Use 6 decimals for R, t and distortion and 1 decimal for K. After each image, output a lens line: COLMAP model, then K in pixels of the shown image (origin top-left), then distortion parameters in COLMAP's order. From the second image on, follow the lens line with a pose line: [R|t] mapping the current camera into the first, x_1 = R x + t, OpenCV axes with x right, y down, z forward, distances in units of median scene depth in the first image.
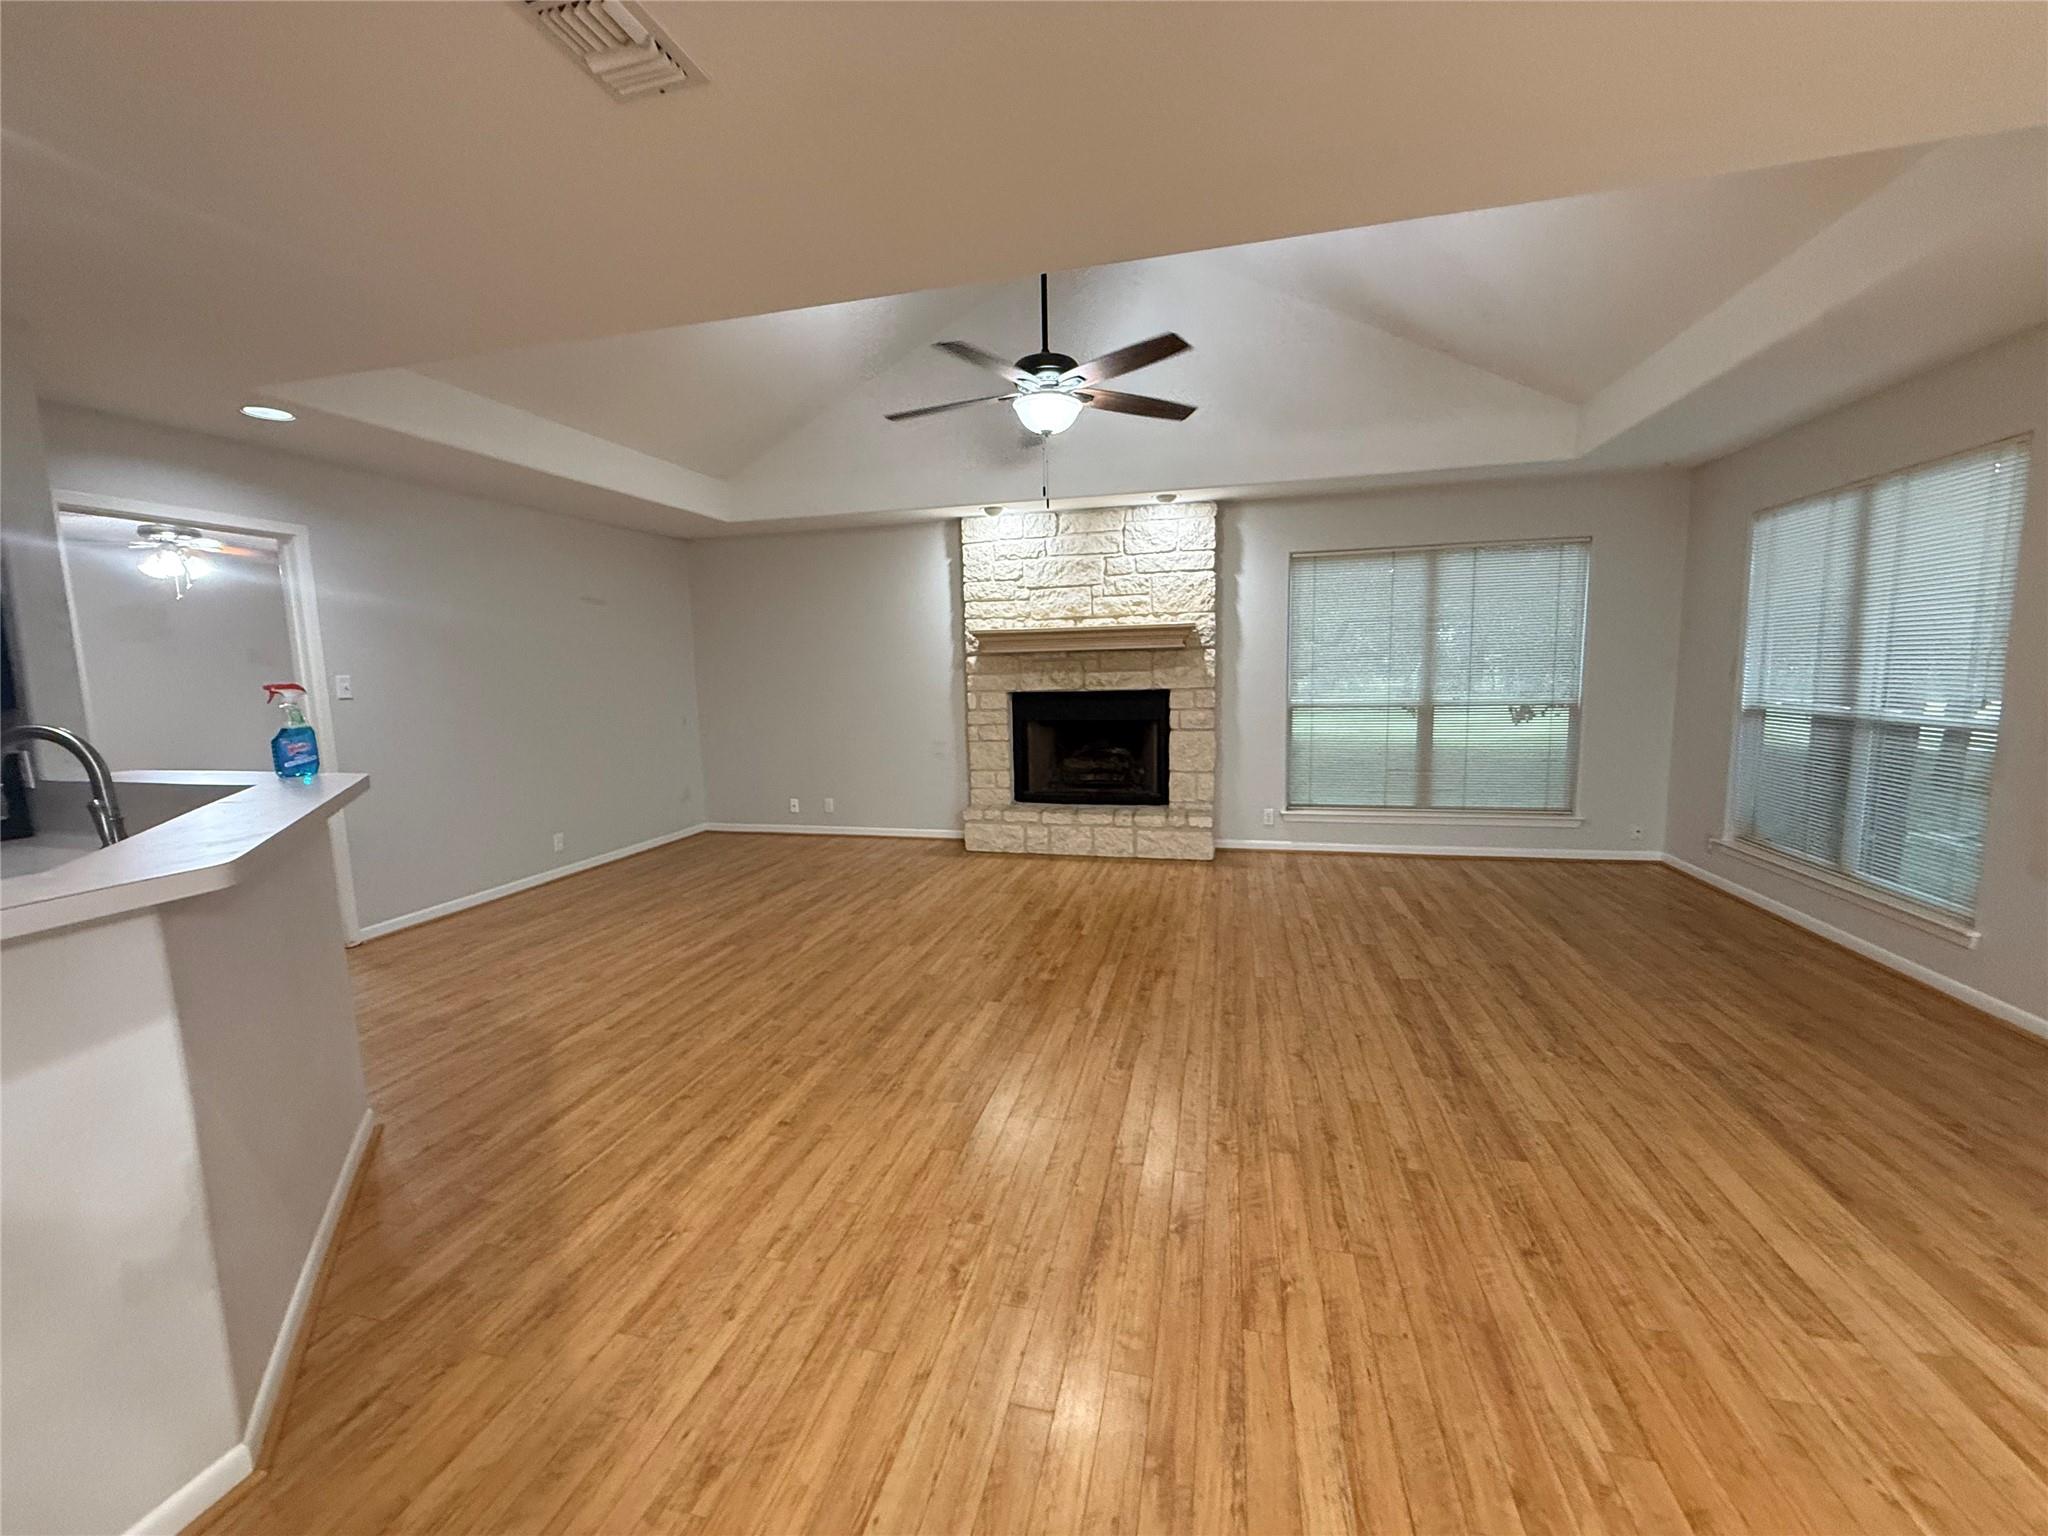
lens RADIAL K [[813.8, 0, 1021.1], [0, 813.8, 767.3], [0, 0, 1]] dist [-0.000547, -0.000568]
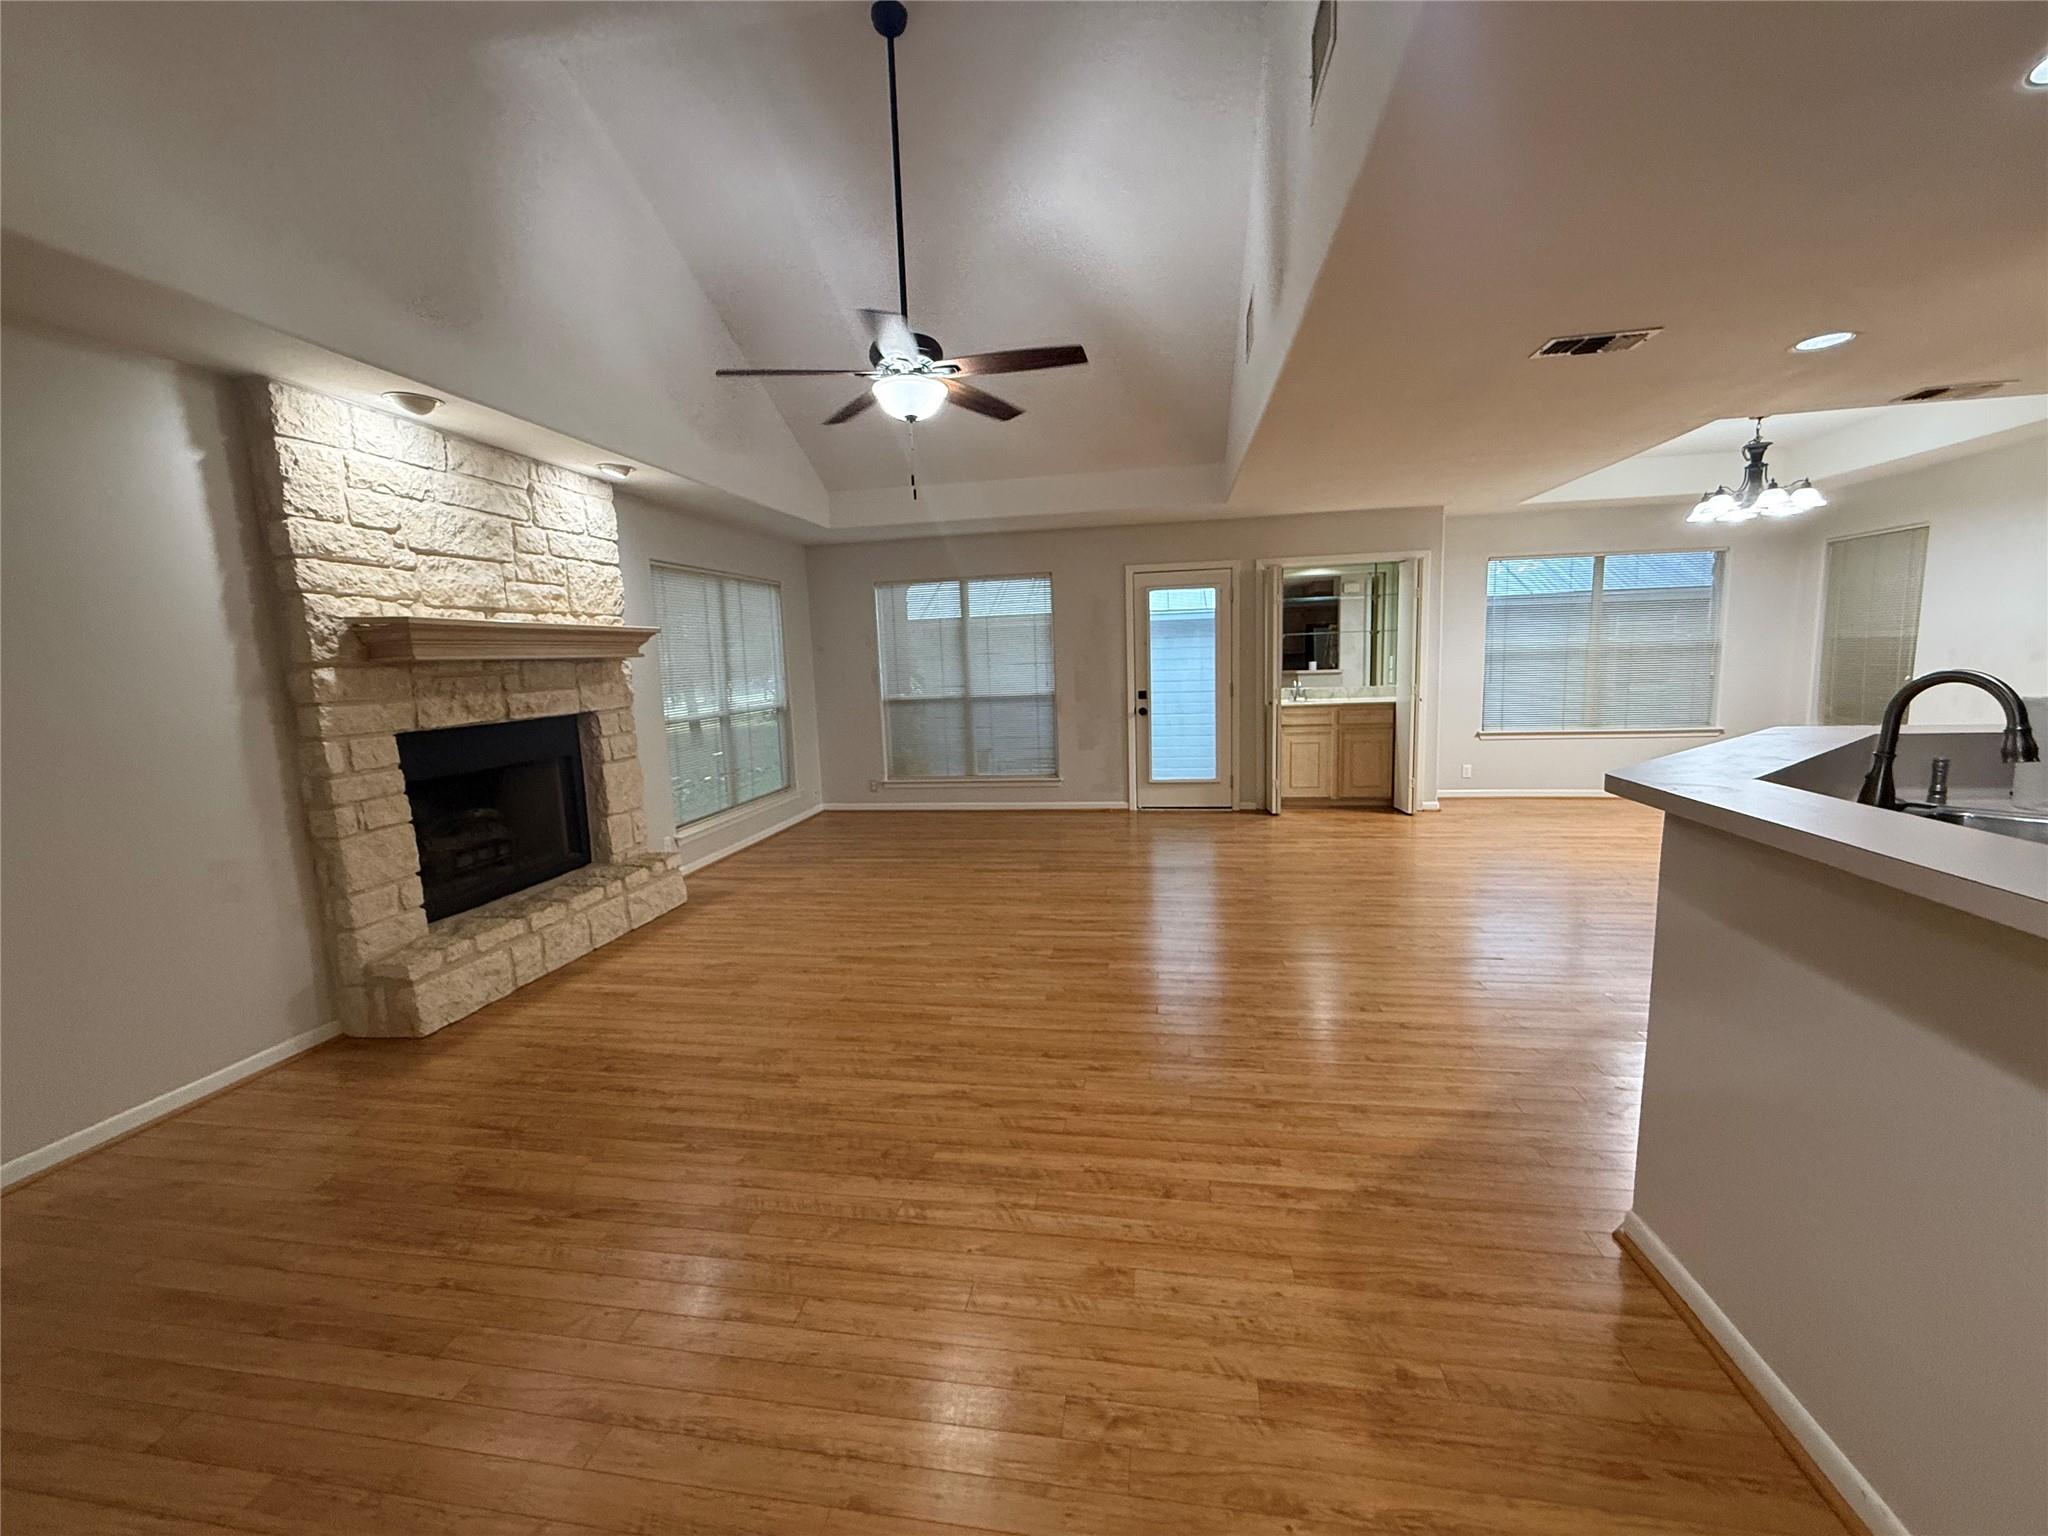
lens RADIAL K [[813.8, 0, 1021.1], [0, 813.8, 767.3], [0, 0, 1]] dist [-0.000547, -0.000568]
pose [[-0.078930, -0.108866, 0.990918, -0.628742], [0.160066, 0.979738, 0.120387, -0.072811], [-0.983946, 0.168115, -0.059905, 0.659513]]
